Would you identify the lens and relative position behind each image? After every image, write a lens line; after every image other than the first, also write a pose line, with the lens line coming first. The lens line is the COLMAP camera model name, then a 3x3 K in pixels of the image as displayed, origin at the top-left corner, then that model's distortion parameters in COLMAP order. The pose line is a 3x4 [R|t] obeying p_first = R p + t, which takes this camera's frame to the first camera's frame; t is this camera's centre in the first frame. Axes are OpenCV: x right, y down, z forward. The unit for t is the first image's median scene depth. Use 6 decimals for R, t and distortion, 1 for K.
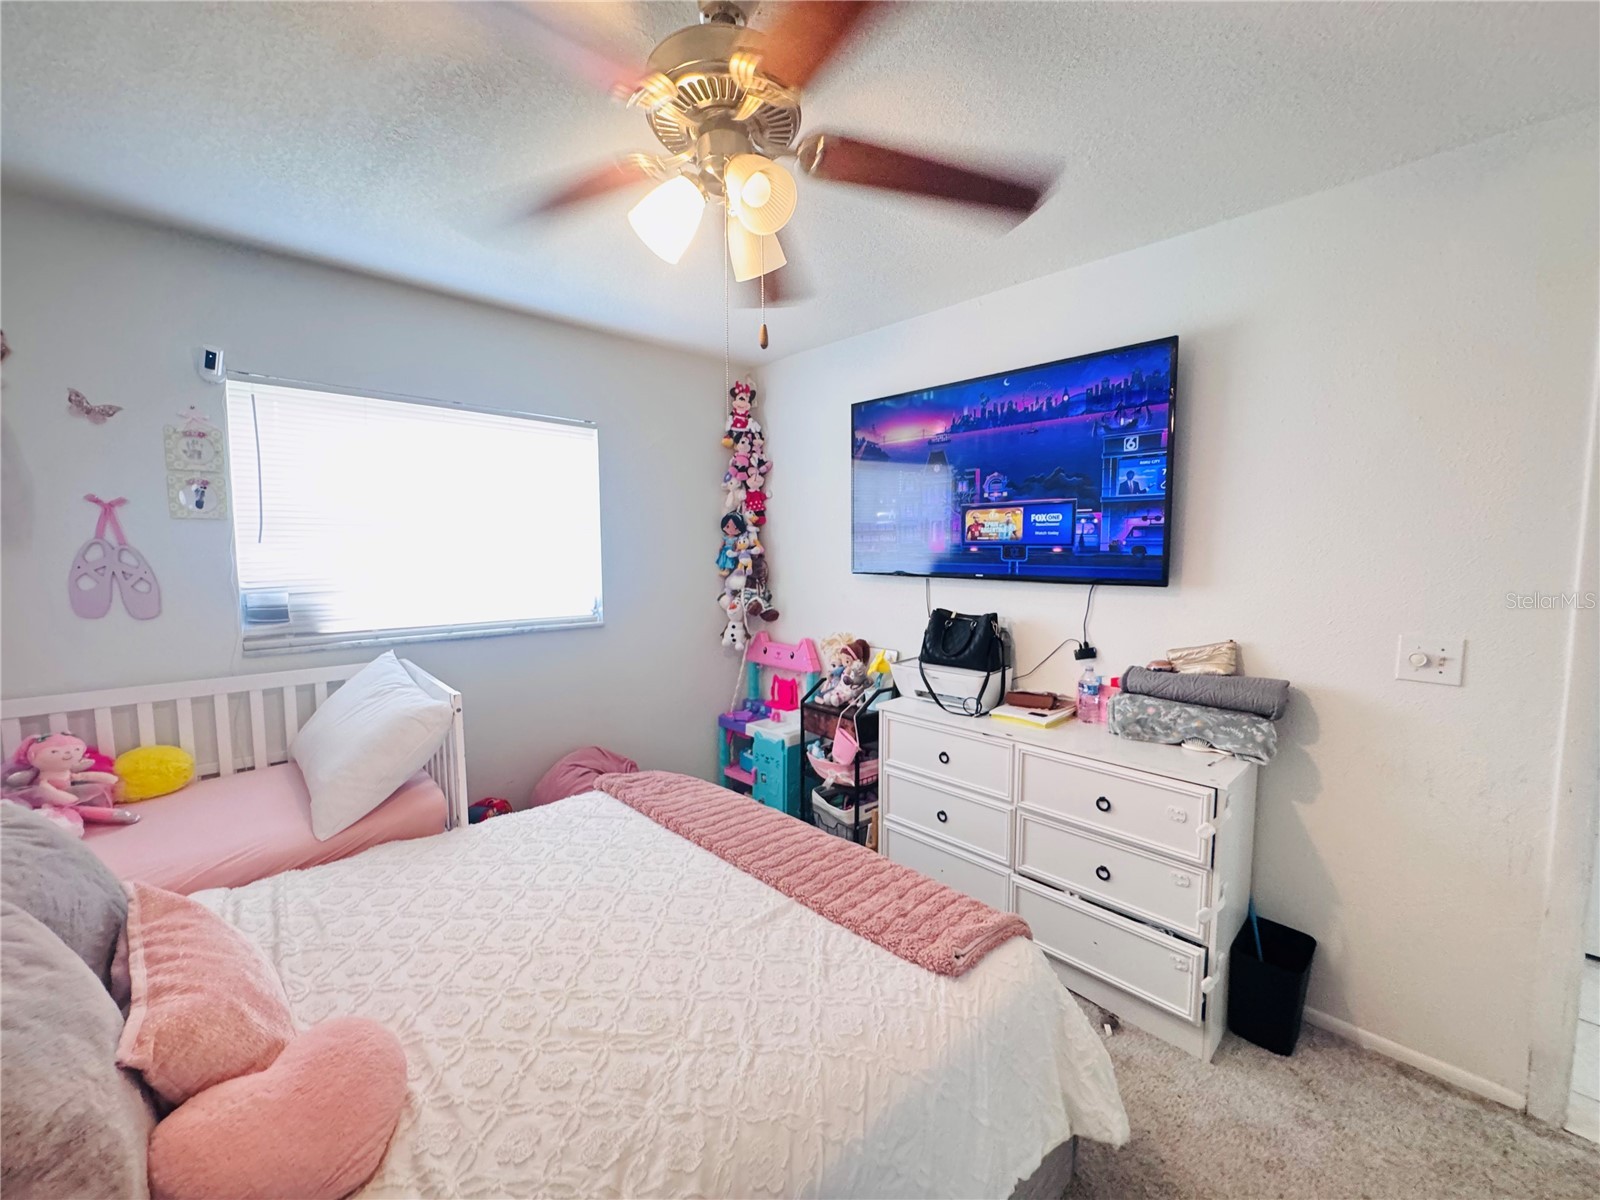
lens RADIAL K [[642.6, 0, 790.6], [0, 642.6, 604.4], [0, 0, 1]] dist [-0.003359, 0.000208]
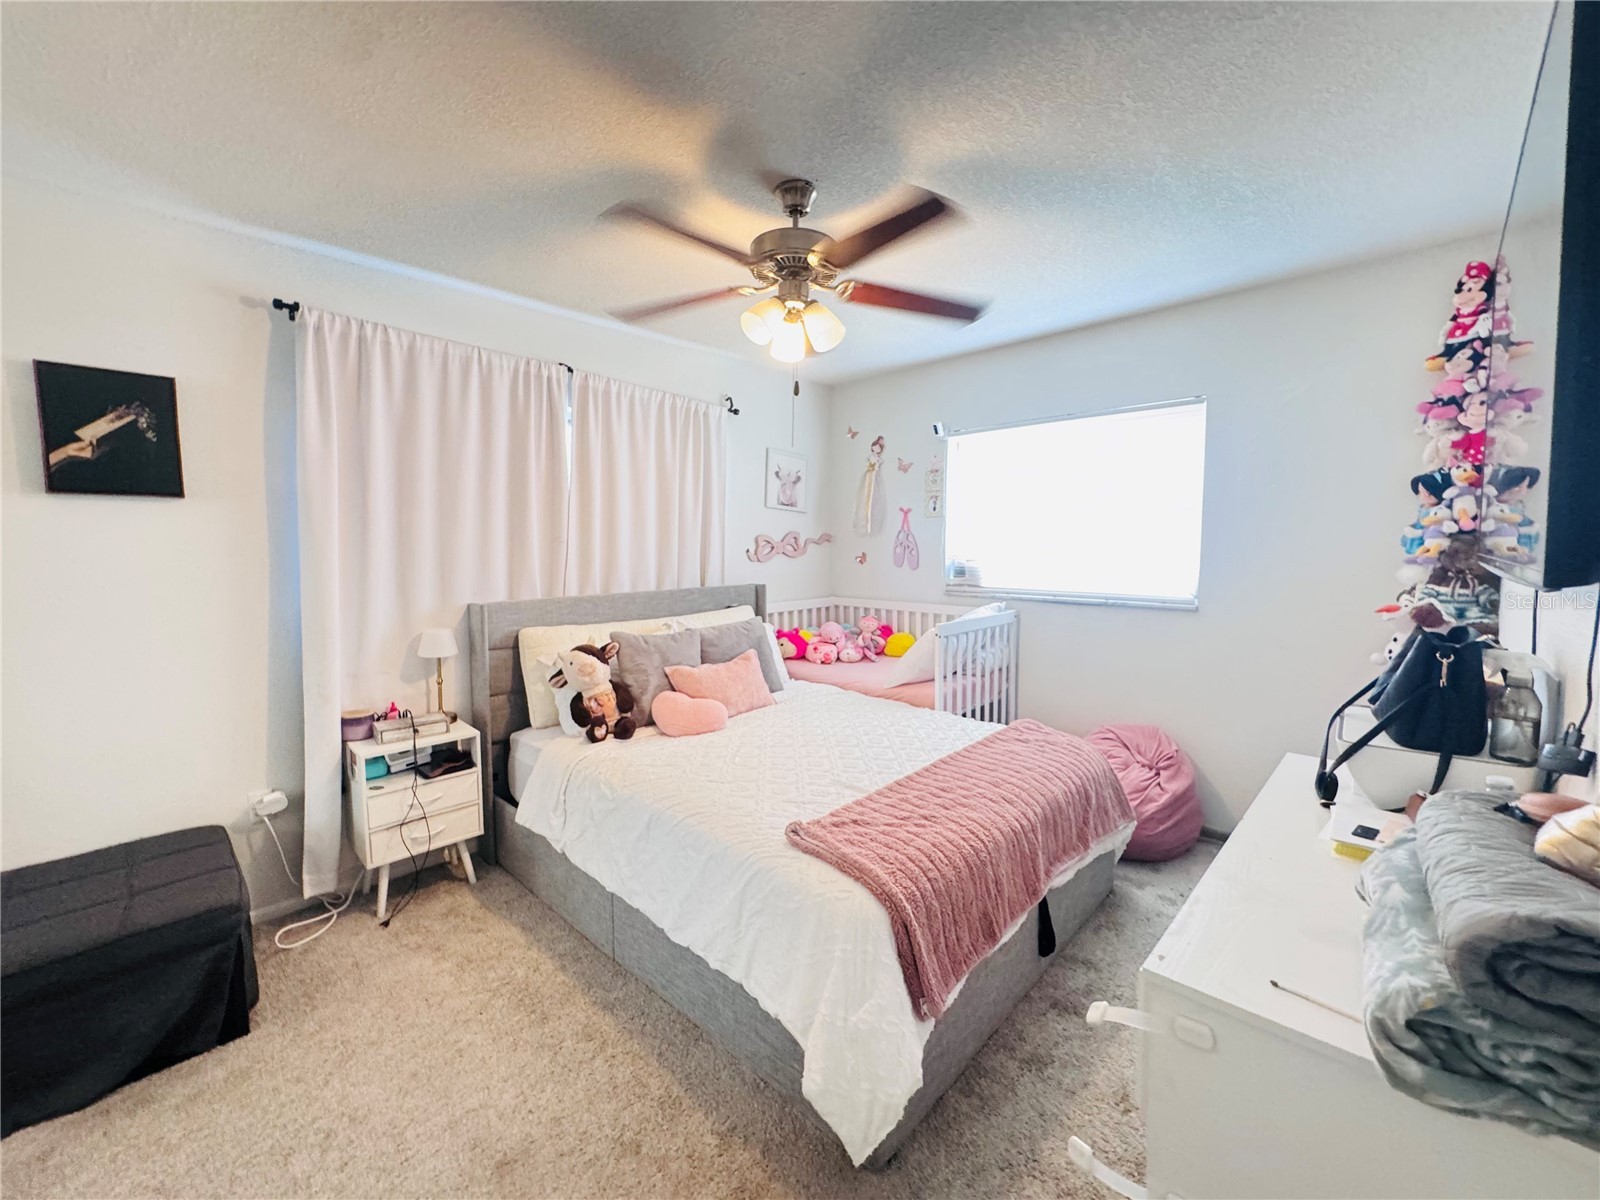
lens RADIAL K [[642.6, 0, 798.3], [0, 642.6, 591.5], [0, 0, 1]] dist [-0.003359, 0.000208]
pose [[0.039305, 0.075220, -0.996392, 0.897275], [-0.081359, 0.994093, 0.071837, -0.020453], [0.995910, 0.078242, 0.045193, 0.530820]]
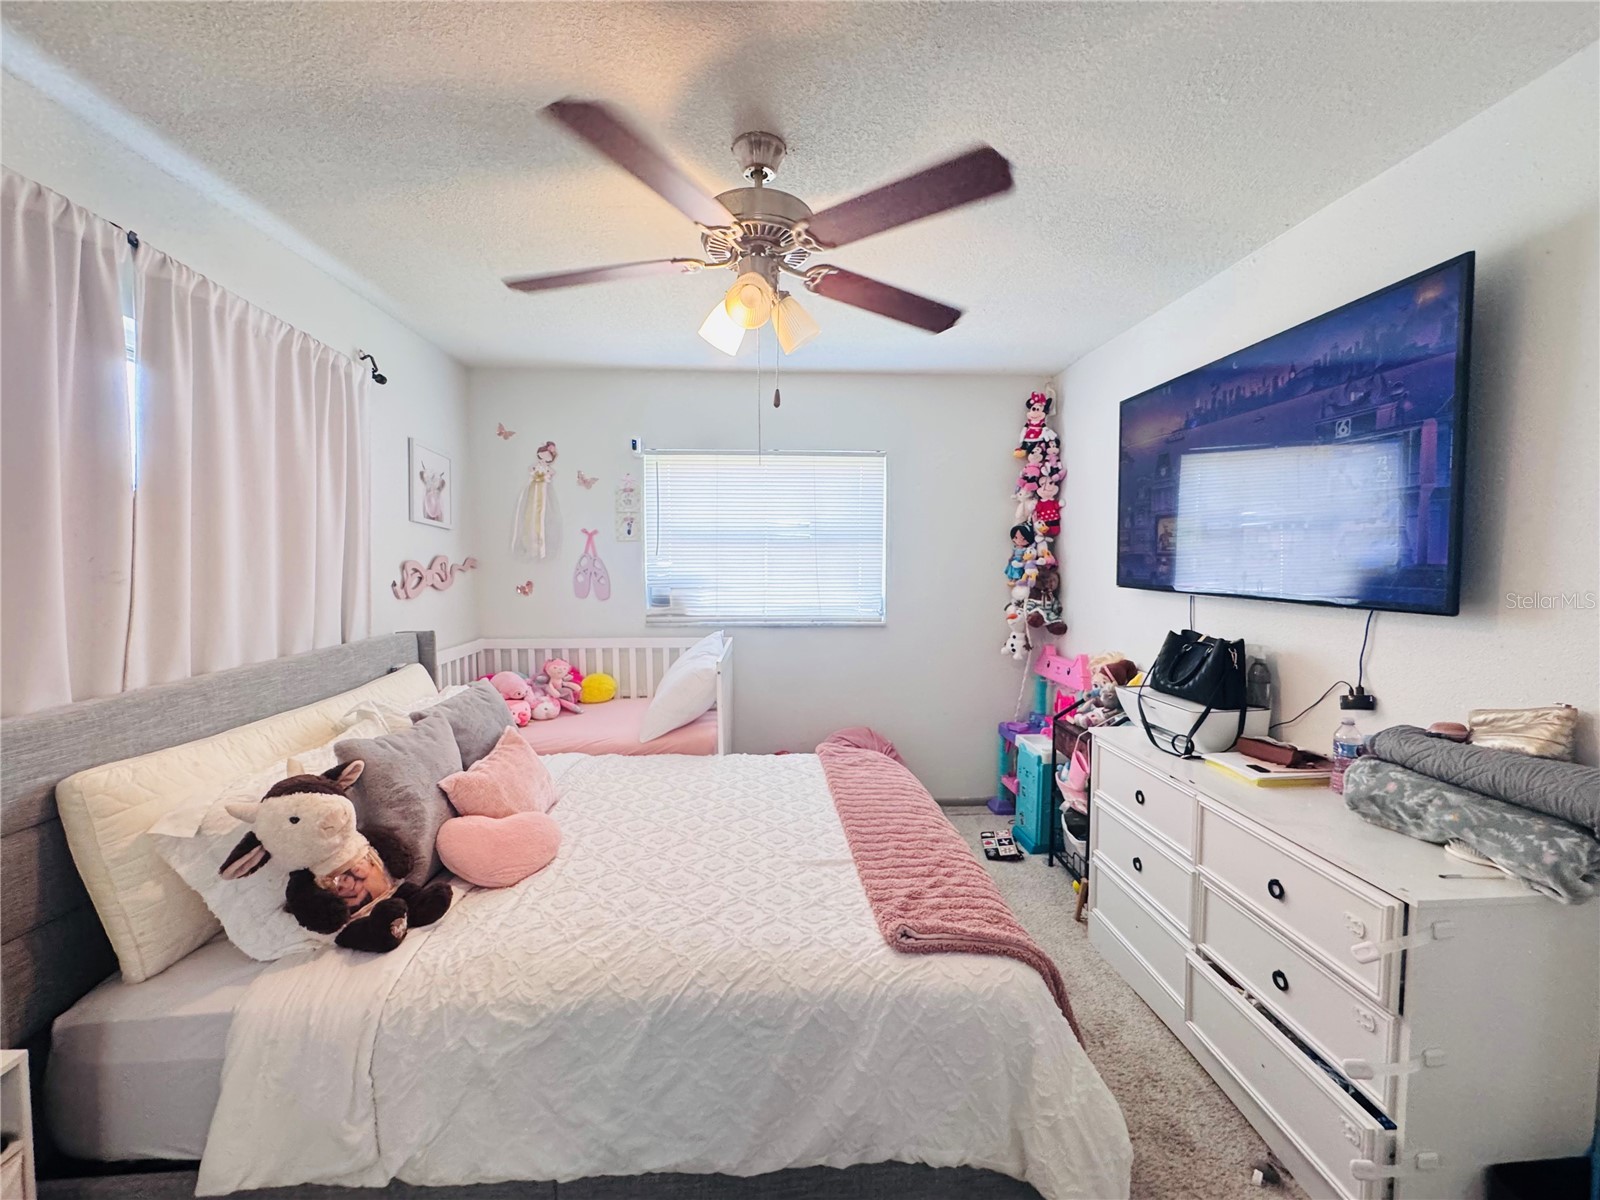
lens RADIAL K [[642.6, 0, 794.1], [0, 642.6, 591.3], [0, 0, 1]] dist [-0.003359, 0.000208]
pose [[0.764404, 0.035301, -0.643771, 0.467393], [-0.056114, 0.998354, -0.011884, -0.007132], [0.642291, 0.045209, 0.765126, 0.008218]]
